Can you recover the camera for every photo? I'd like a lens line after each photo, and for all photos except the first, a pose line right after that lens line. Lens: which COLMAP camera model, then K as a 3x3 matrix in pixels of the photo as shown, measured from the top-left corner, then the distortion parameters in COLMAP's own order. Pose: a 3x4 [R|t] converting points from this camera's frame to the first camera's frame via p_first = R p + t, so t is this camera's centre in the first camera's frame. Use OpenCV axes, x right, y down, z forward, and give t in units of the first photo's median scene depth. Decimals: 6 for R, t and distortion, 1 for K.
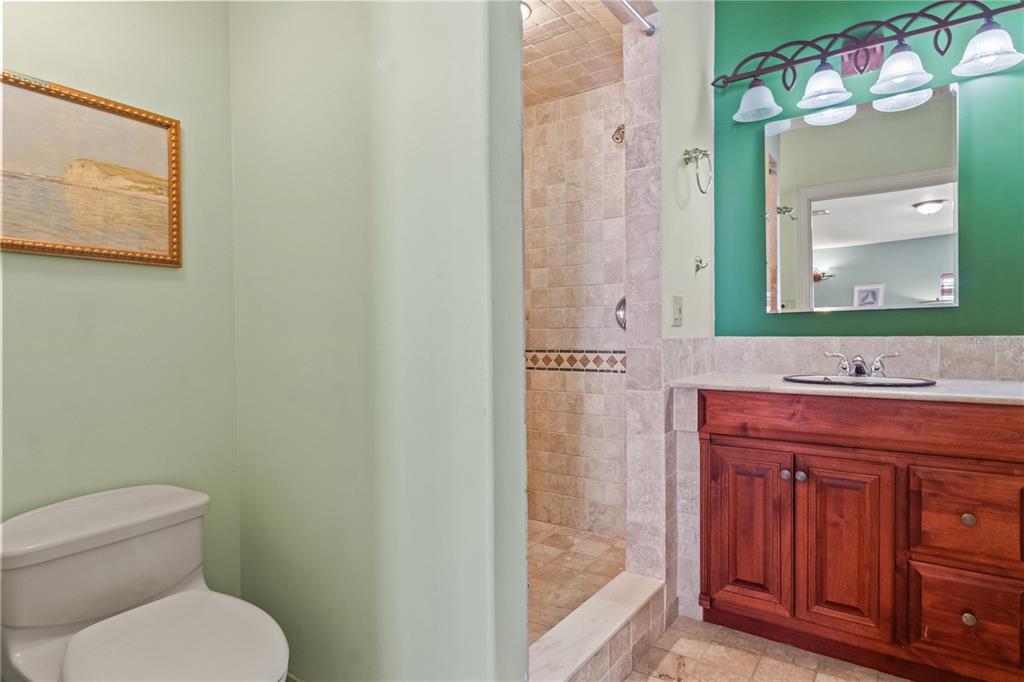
lens RADIAL K [[569.5, 0, 512.0], [0, 569.5, 341.0], [0, 0, 1]] dist [0.002281, 0.000595]
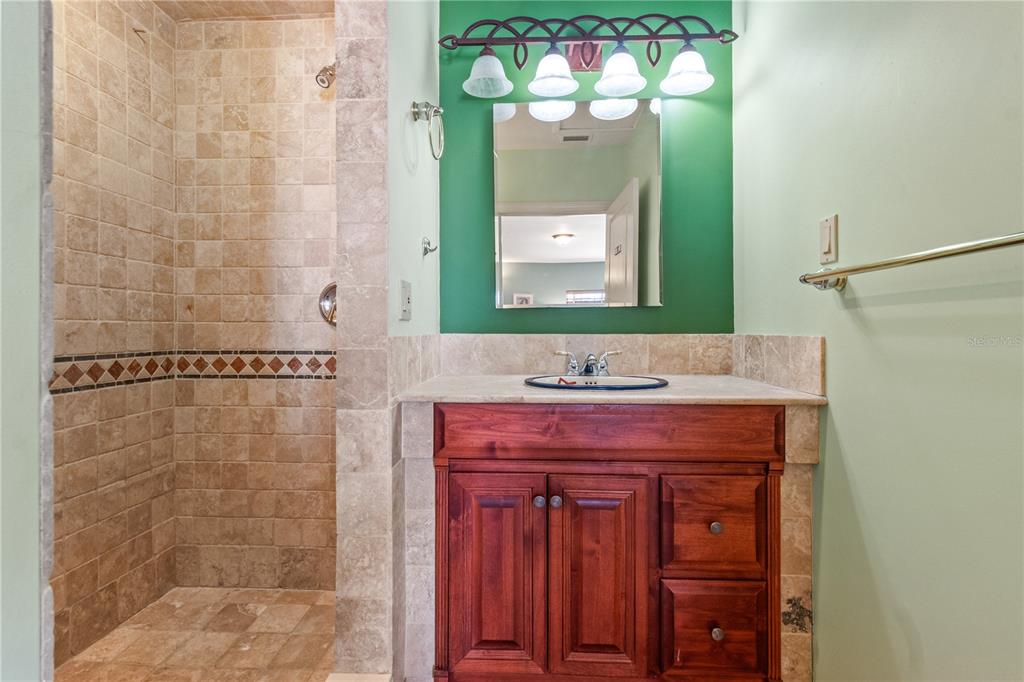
lens RADIAL K [[466.3, 0, 513.6], [0, 466.3, 328.7], [0, 0, 1]] dist [0.002766, 0.000490]
pose [[0.836429, 0.007933, 0.548018, 0.067668], [0.000993, 0.999872, -0.015989, -0.004441], [-0.548074, 0.013918, 0.836314, 0.397653]]
